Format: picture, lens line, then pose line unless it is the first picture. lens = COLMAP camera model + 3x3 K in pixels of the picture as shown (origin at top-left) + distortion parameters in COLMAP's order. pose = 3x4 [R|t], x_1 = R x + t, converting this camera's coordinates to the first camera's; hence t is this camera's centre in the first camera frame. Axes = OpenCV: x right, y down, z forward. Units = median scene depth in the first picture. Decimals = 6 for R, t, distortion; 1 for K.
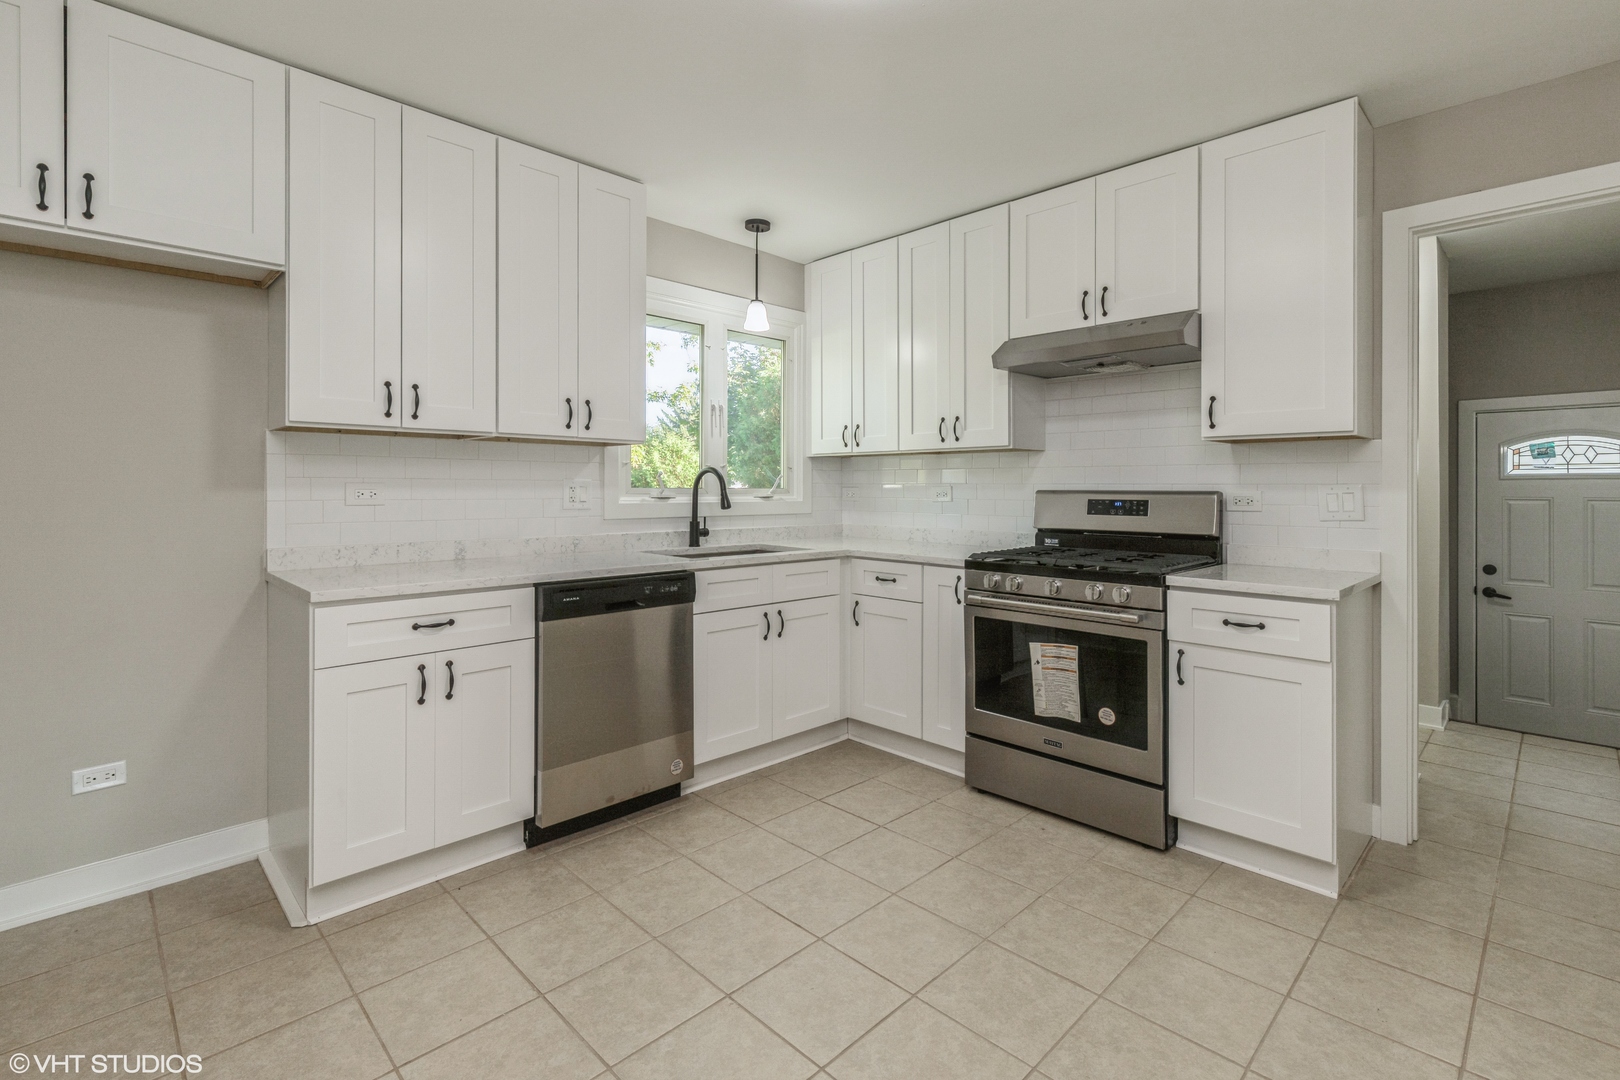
lens RADIAL K [[760.0, 0, 812.2], [0, 760.0, 489.7], [0, 0, 1]] dist [0.004475, 0.000000]
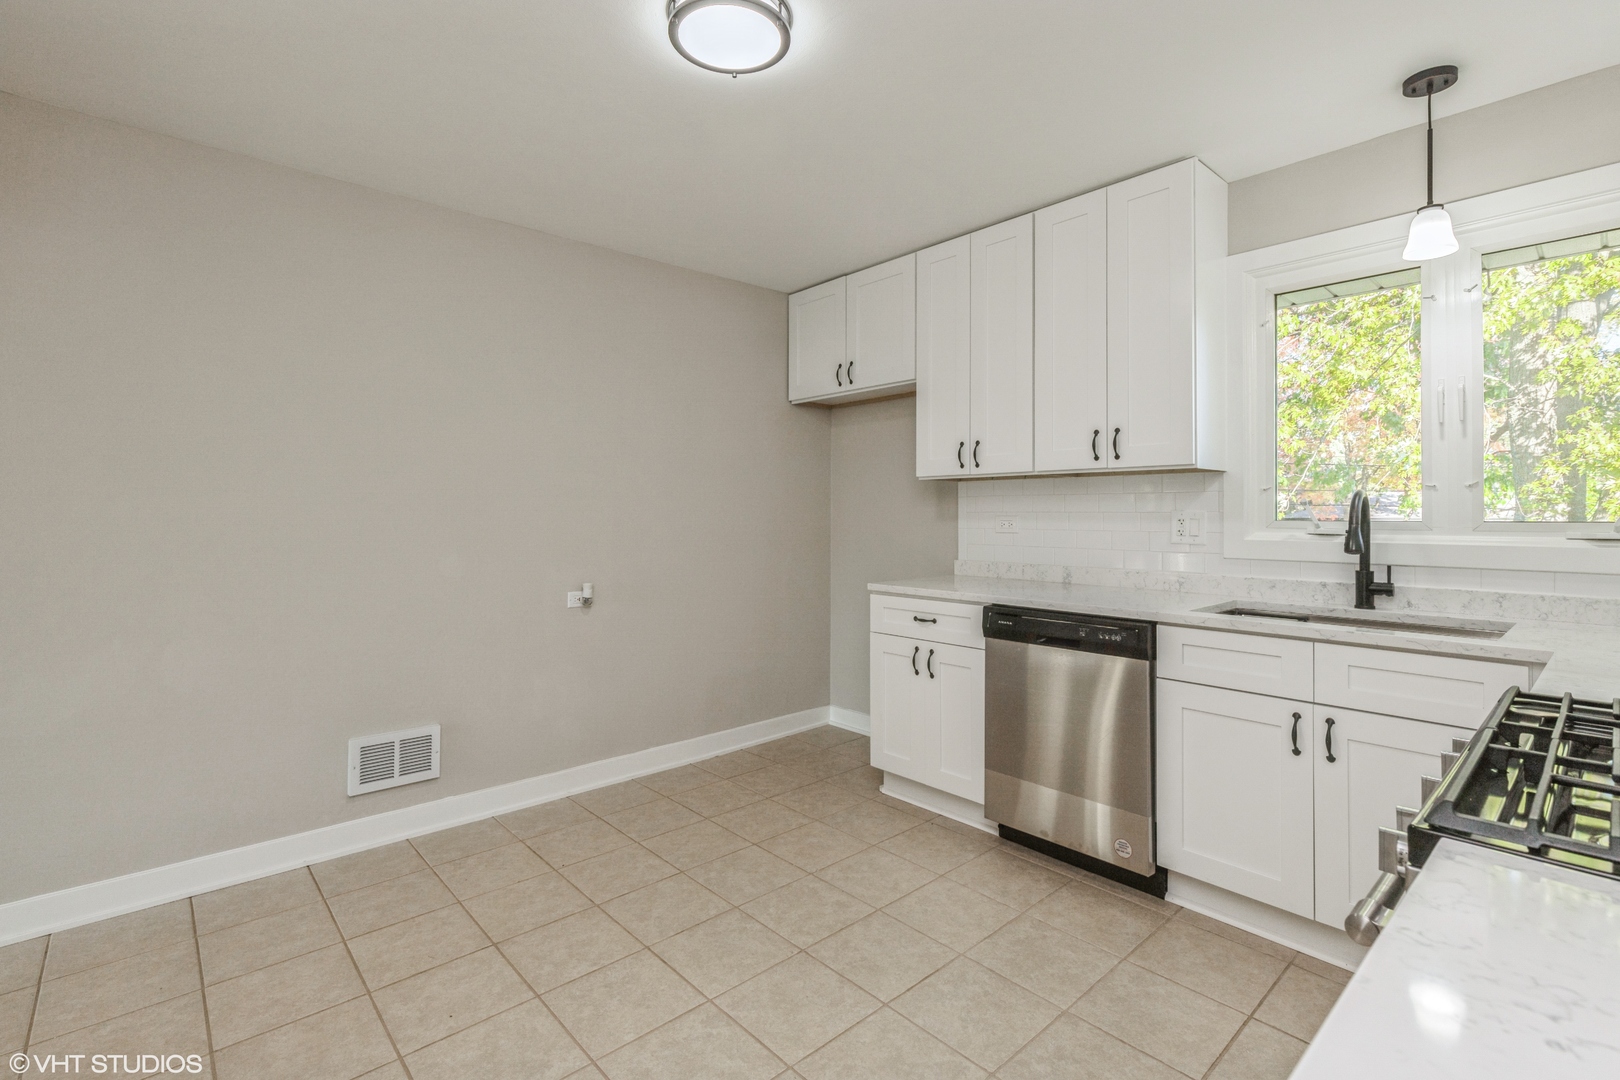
lens RADIAL K [[739.6, 0, 806.7], [0, 739.6, 508.4], [0, 0, 1]] dist [-0.000017, -0.000221]
pose [[-0.061438, -0.012742, -0.998030, 0.710187], [-0.003882, 0.999914, -0.012527, -0.004685], [0.998103, 0.003104, -0.061482, 0.732212]]
